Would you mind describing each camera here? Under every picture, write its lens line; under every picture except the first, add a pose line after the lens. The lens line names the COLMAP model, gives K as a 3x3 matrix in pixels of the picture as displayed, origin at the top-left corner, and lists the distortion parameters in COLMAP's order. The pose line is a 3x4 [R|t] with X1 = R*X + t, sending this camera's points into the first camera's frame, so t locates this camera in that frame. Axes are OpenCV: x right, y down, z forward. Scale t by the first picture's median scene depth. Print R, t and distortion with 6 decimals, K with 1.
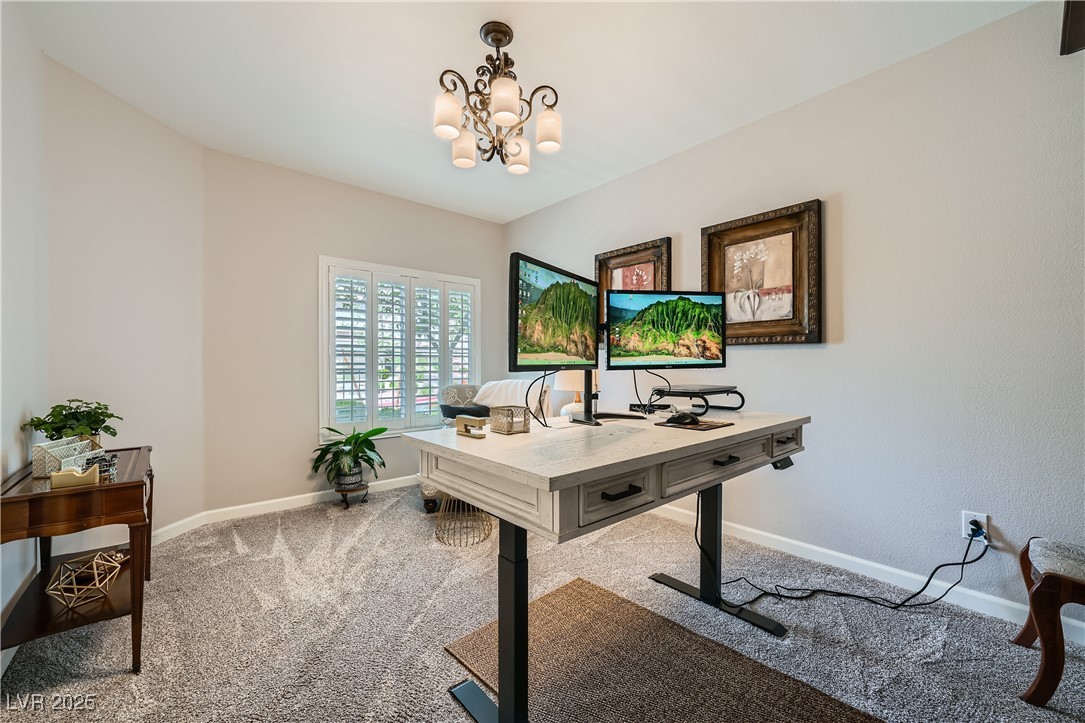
lens RADIAL K [[426.7, 0, 539.3], [0, 426.7, 365.2], [0, 0, 1]] dist [-0.013136, 0.002943]
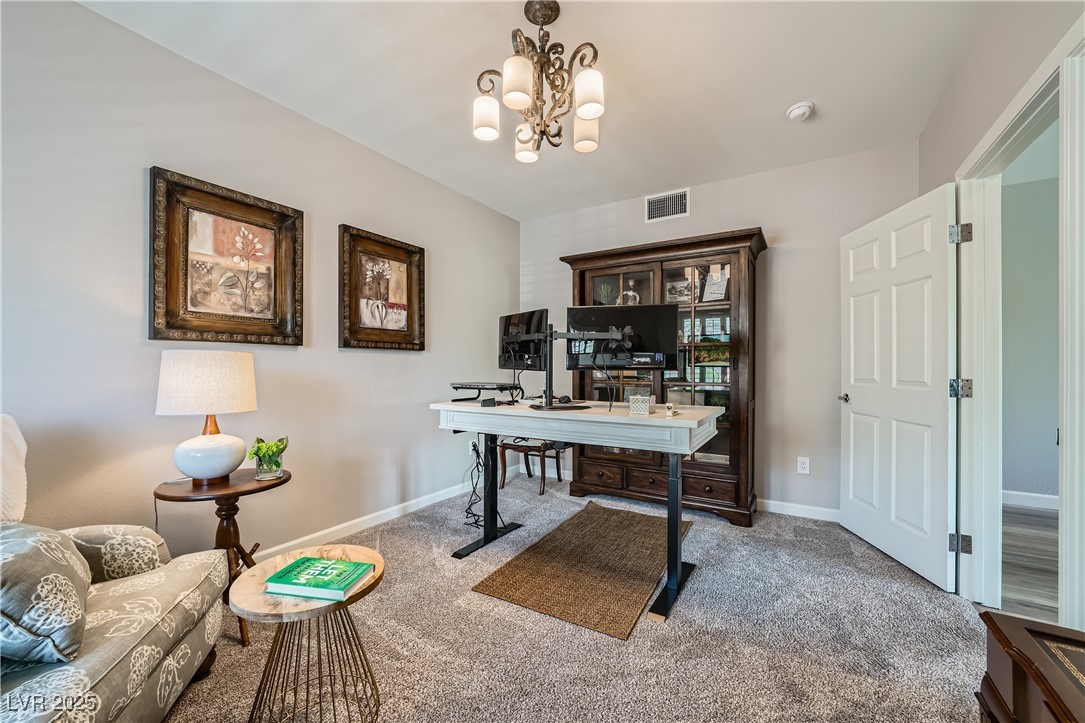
lens RADIAL K [[426.7, 0, 540.0], [0, 426.7, 362.2], [0, 0, 1]] dist [-0.013136, 0.002943]
pose [[-0.295222, 0.003300, 0.955423, -0.727369], [-0.000801, 0.999993, -0.003702, -0.008811], [-0.955428, -0.001859, -0.295217, 0.948207]]
